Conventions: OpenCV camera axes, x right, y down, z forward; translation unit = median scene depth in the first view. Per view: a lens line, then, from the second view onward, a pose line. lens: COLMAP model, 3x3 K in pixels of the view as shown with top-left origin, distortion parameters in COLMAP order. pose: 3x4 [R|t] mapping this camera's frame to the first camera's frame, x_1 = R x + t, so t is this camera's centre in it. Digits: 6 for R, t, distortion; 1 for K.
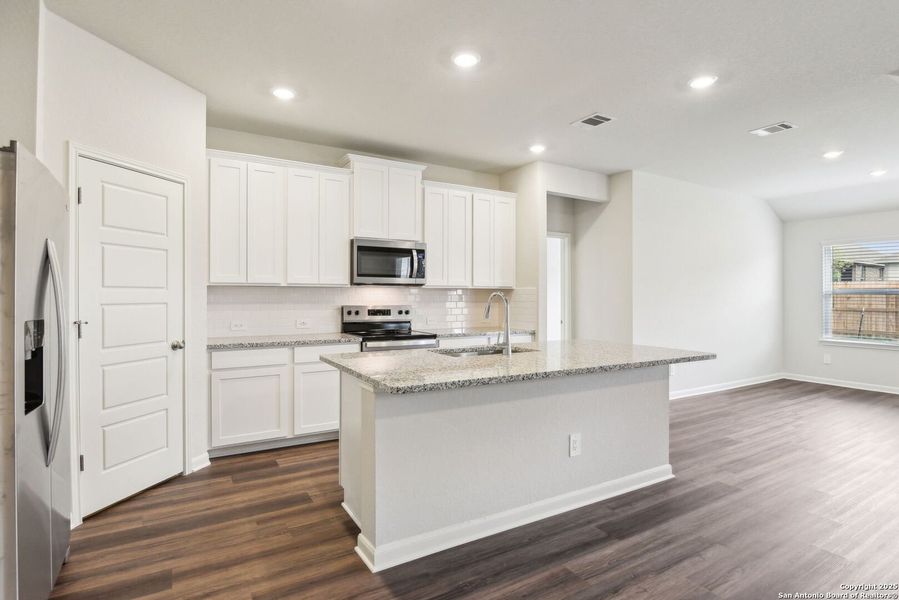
lens RADIAL K [[444.9, 0, 458.4], [0, 444.9, 294.0], [0, 0, 1]] dist [-0.008506, -0.000678]
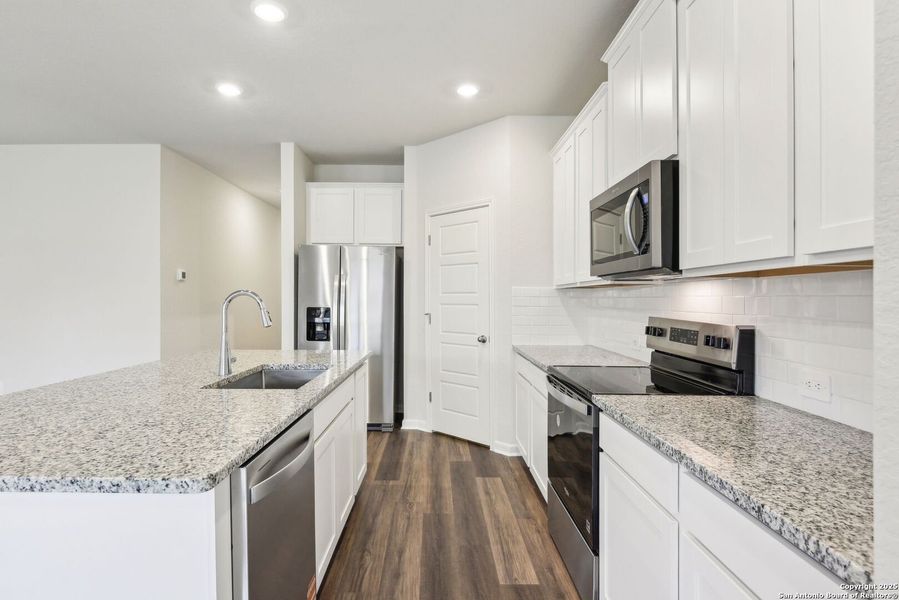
lens RADIAL K [[482.8, 0, 449.5], [0, 482.8, 300.0], [0, 0, 1]] dist [-0.000891, -0.000219]
pose [[-0.514363, 0.000105, -0.857573, 0.562824], [-0.000667, 1.000000, 0.000522, 0.006568], [0.857572, 0.000841, -0.514362, 1.607133]]
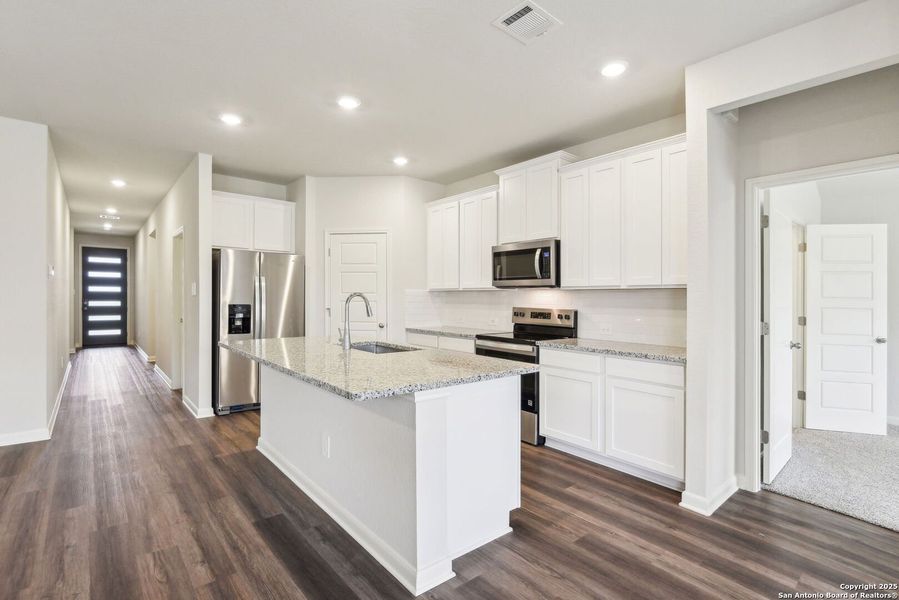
lens RADIAL K [[444.9, 0, 458.4], [0, 444.9, 294.0], [0, 0, 1]] dist [-0.008506, -0.000678]
pose [[0.163367, -0.003829, -0.986558, 1.168542], [-0.002403, 0.999988, -0.004279, -0.002128], [0.986562, 0.003070, 0.163356, 1.012550]]
